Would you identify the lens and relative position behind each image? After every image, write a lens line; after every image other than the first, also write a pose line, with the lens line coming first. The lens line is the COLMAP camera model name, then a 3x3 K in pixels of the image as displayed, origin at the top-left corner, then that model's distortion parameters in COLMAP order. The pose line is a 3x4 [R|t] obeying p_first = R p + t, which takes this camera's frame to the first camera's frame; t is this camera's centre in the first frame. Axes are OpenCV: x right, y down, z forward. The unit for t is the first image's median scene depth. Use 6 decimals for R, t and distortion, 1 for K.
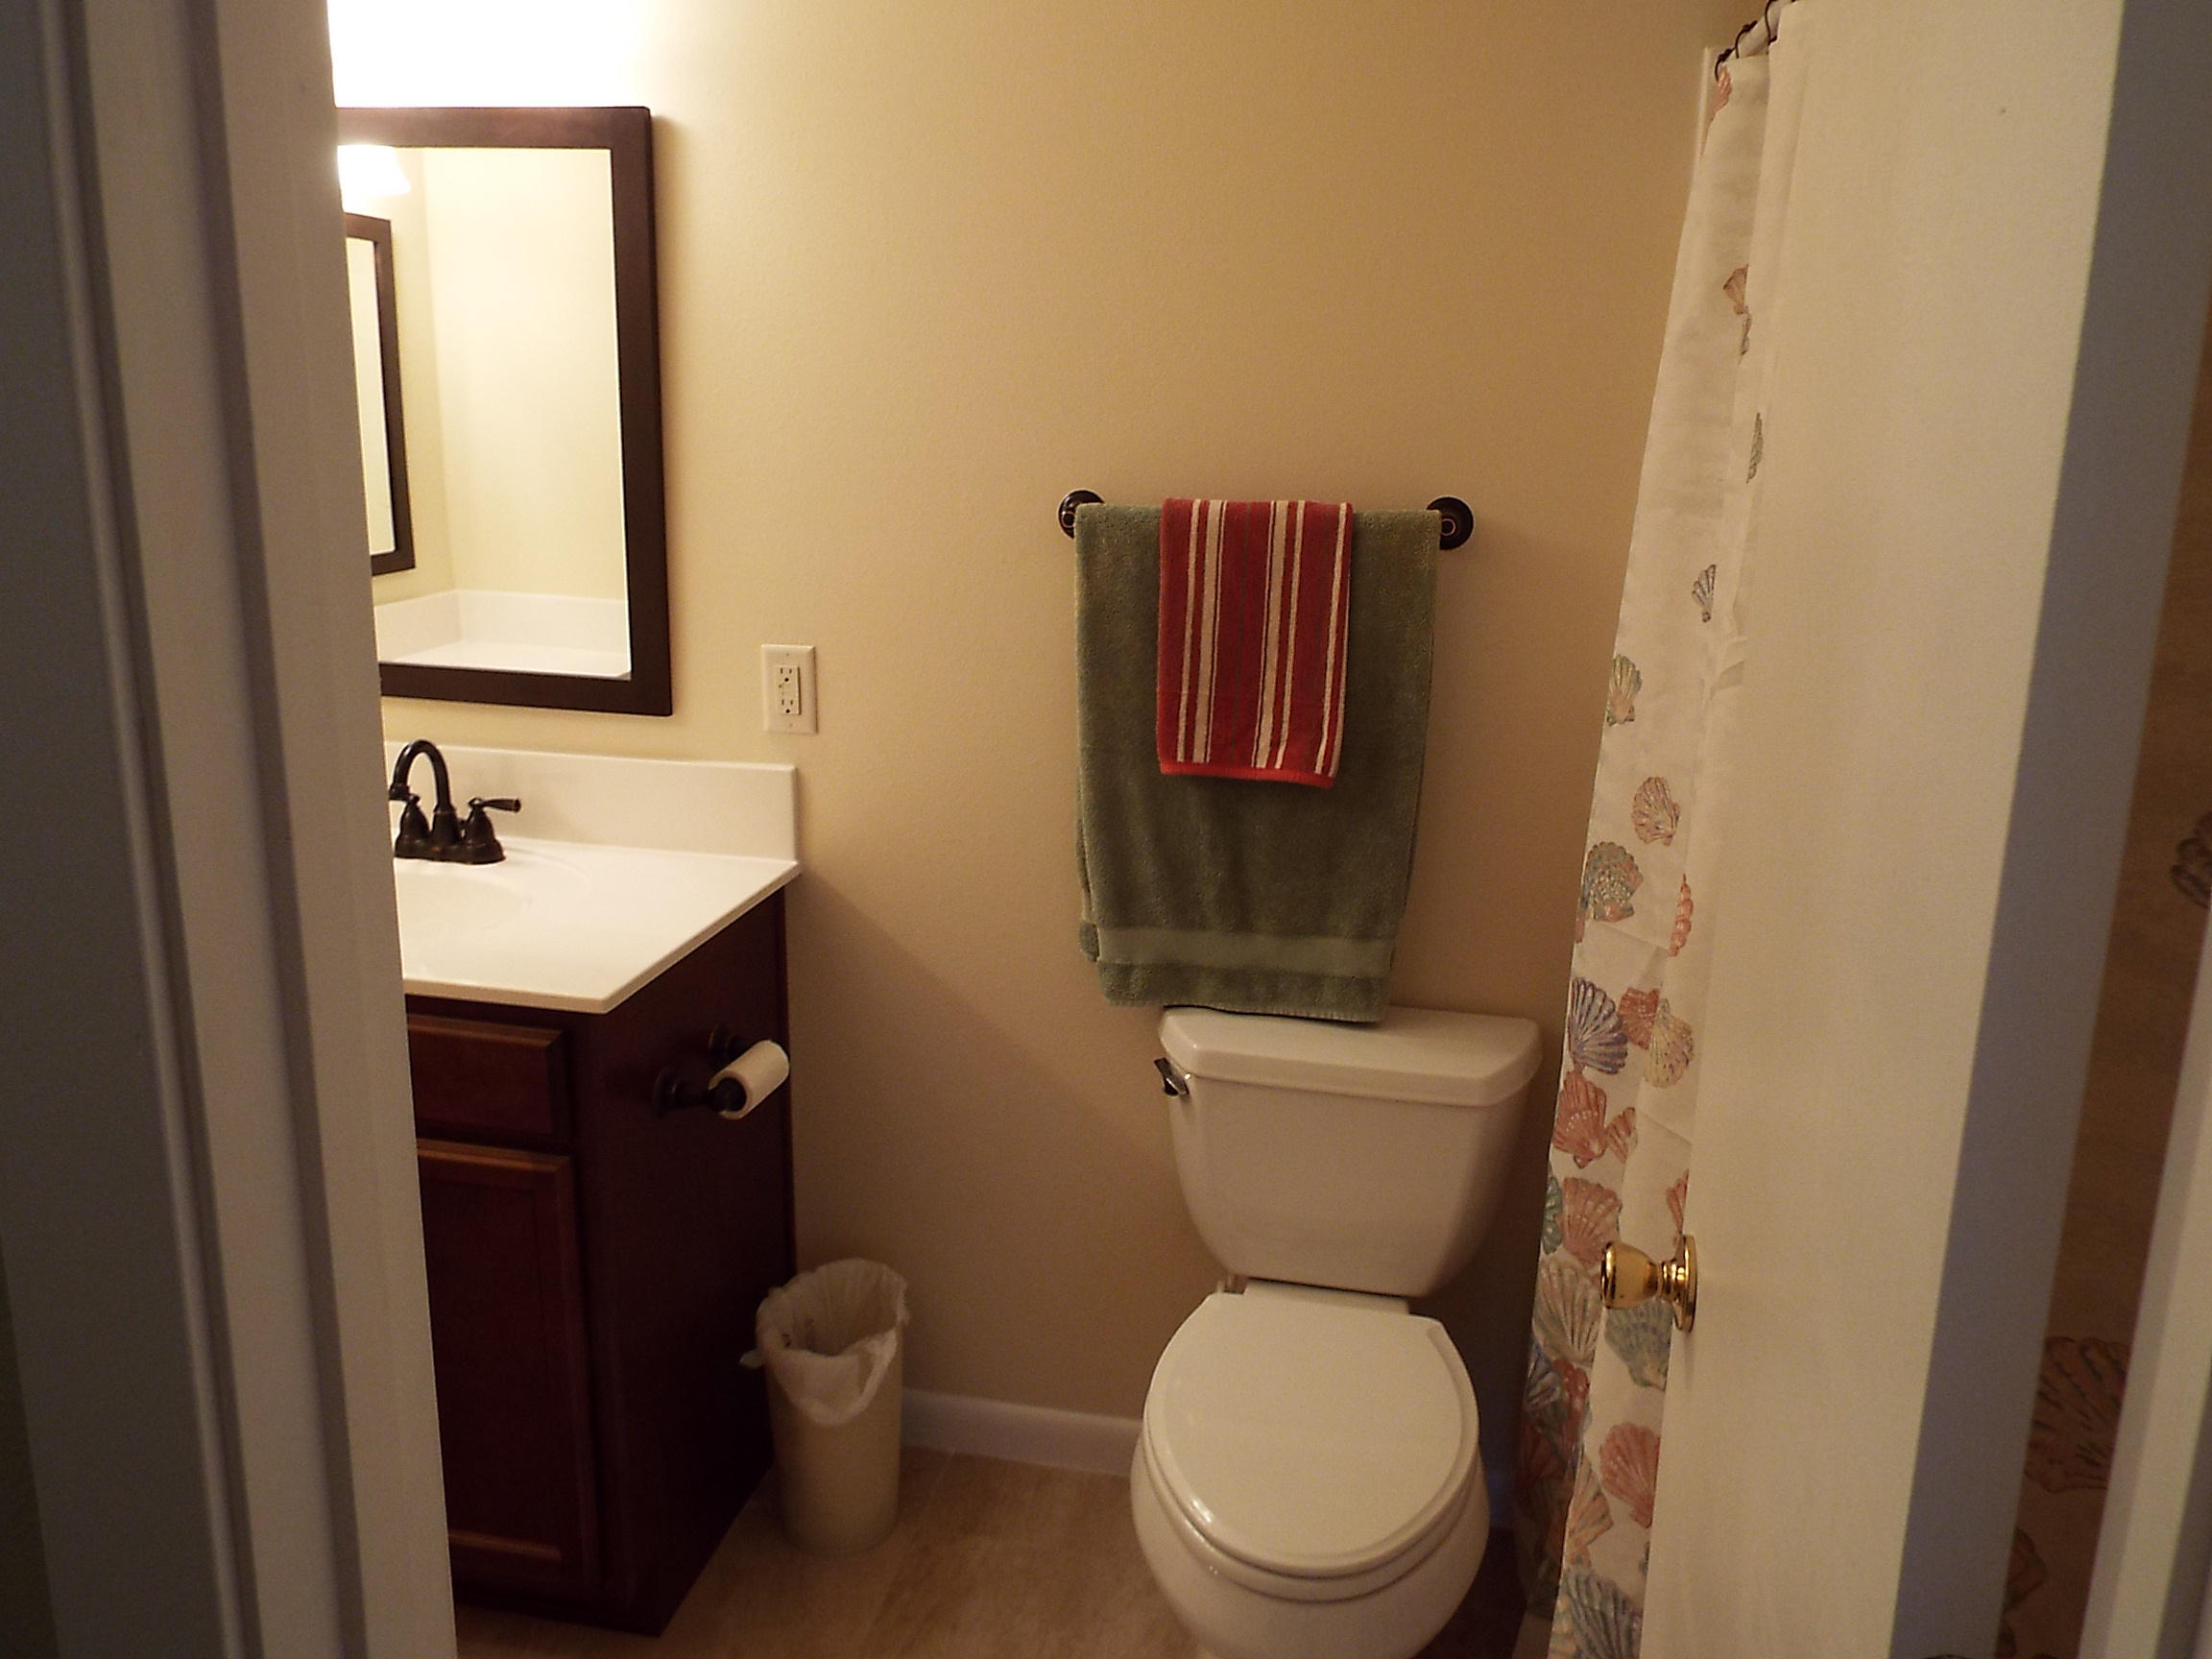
lens RADIAL K [[1601.1, 0, 1104.1], [0, 1601.1, 828.2], [0, 0, 1]] dist [-0.035599, 0.038488]
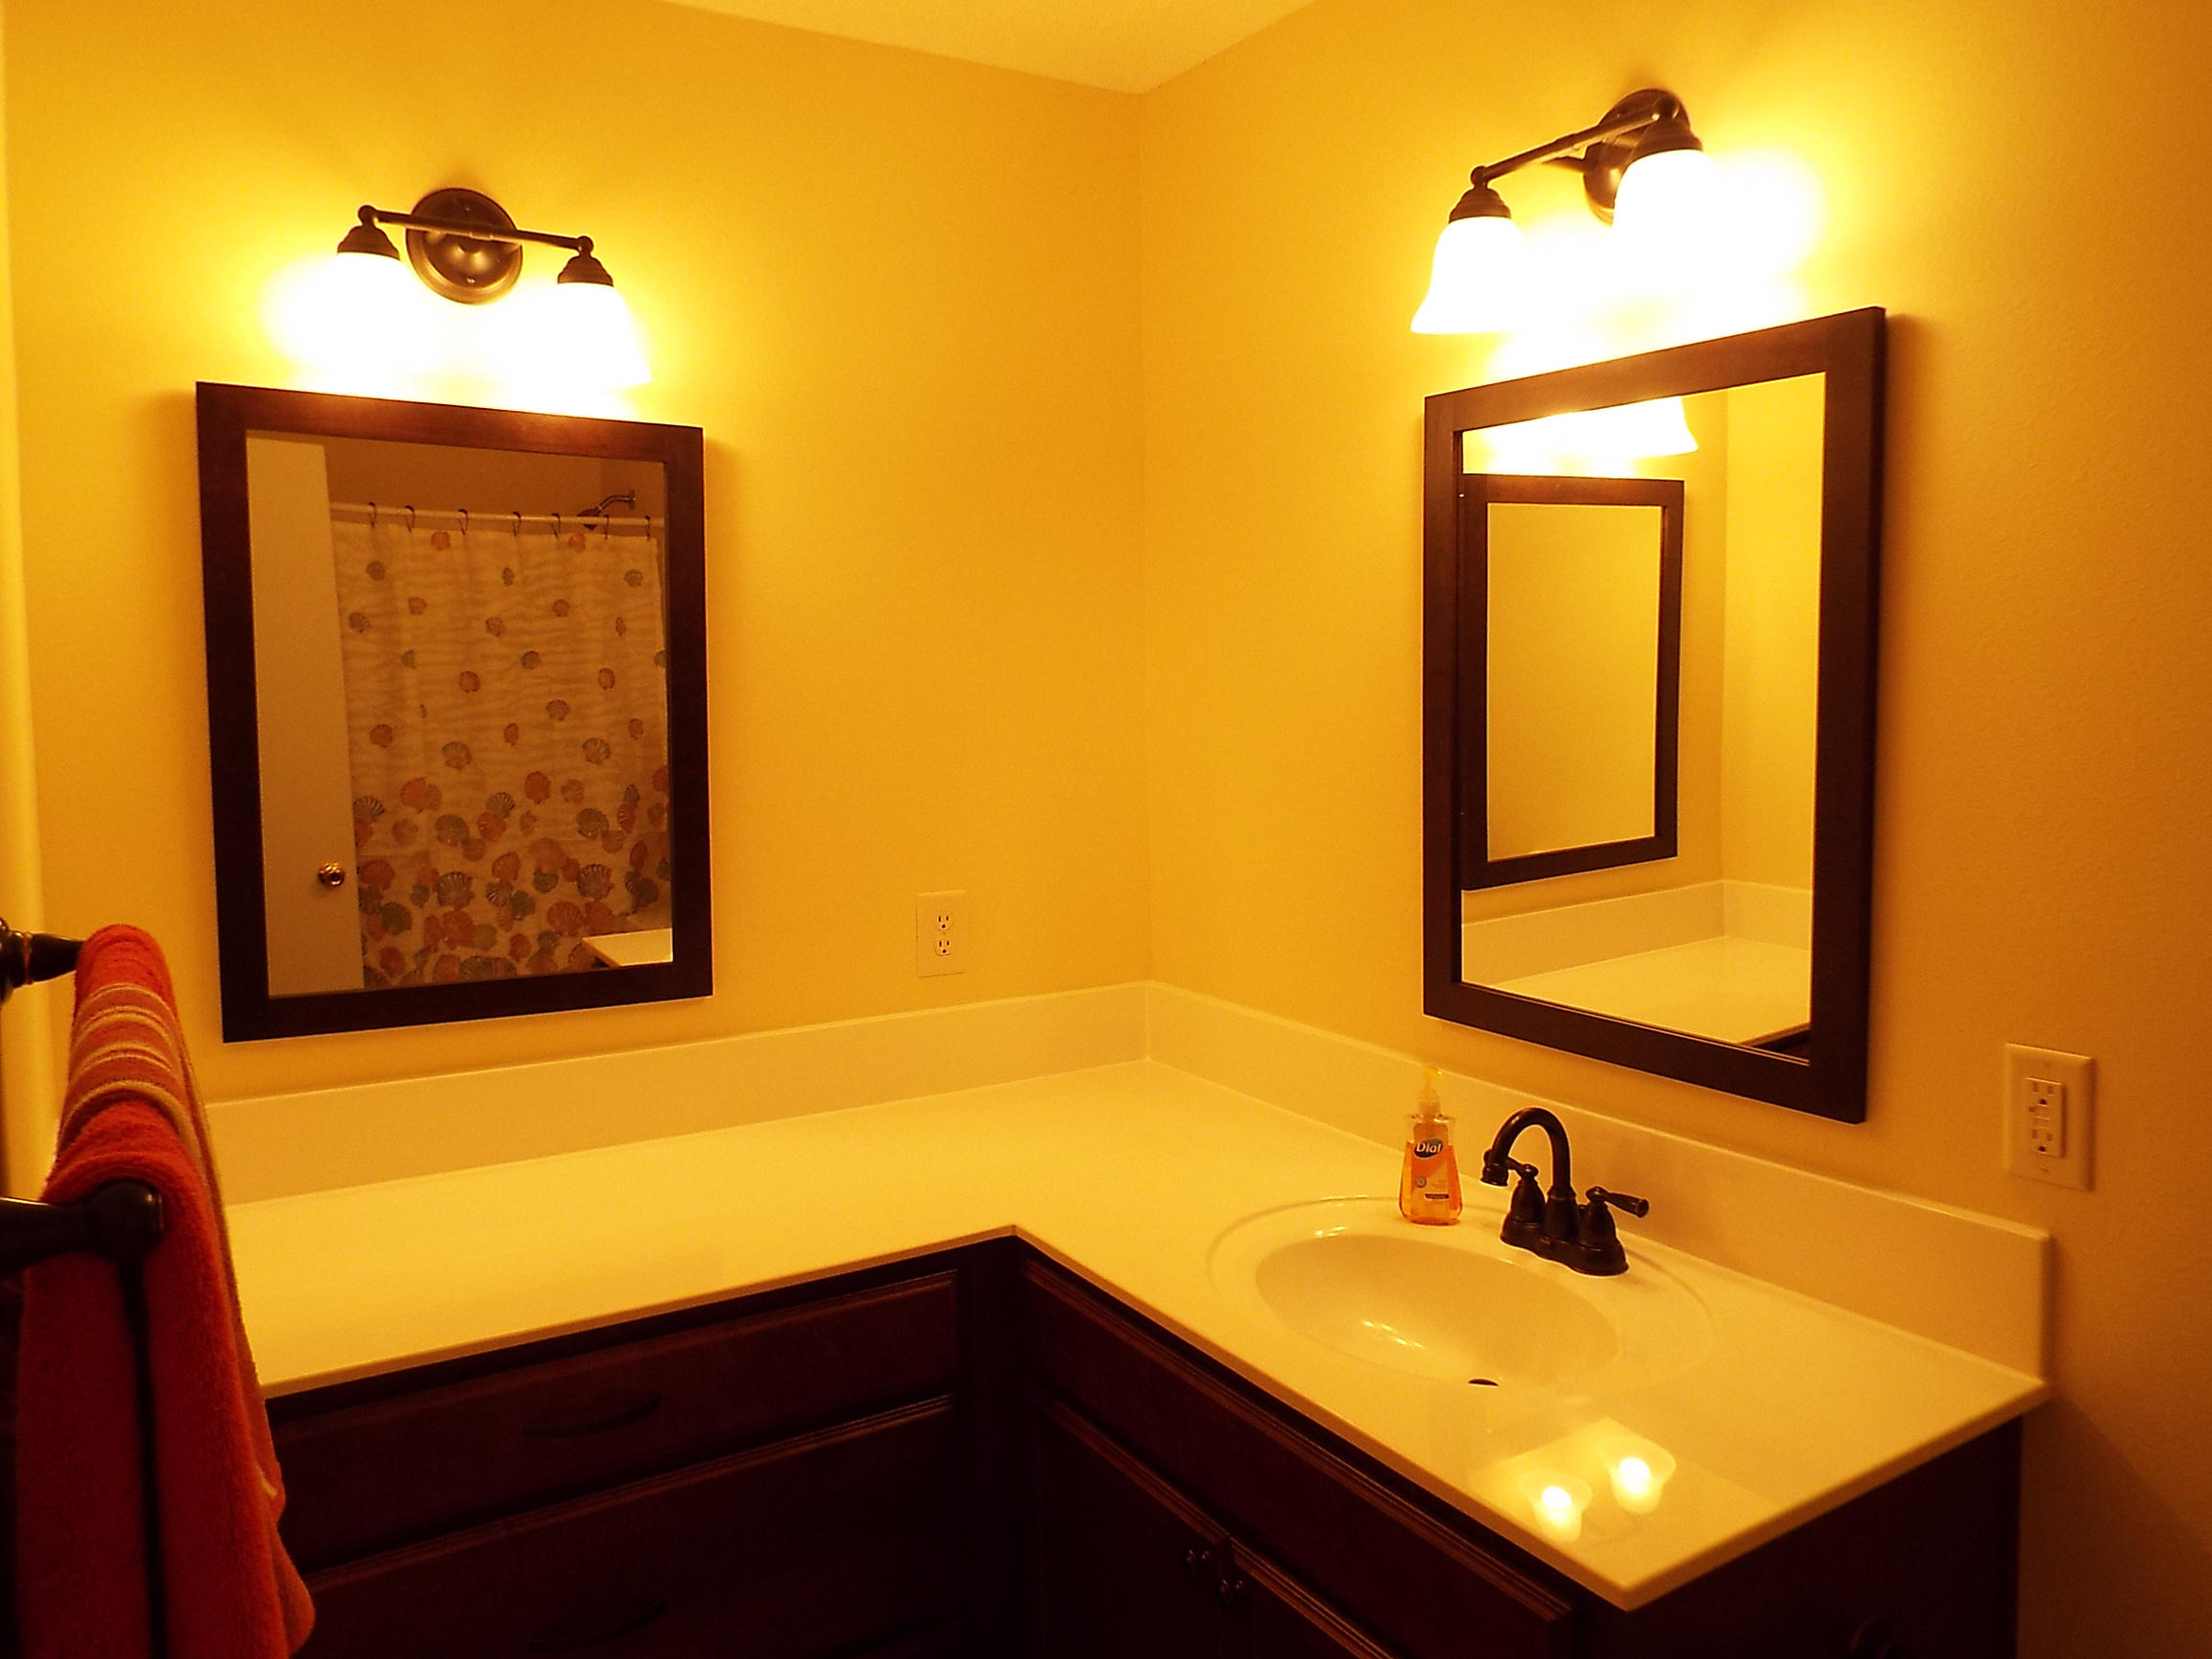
lens RADIAL K [[1601.1, 0, 1102.0], [0, 1601.1, 817.8], [0, 0, 1]] dist [-0.035599, 0.038488]
pose [[0.683743, 0.028111, -0.729181, 0.010054], [-0.142636, 0.985131, -0.095770, -0.089610], [0.715647, 0.169489, 0.677586, 0.258649]]
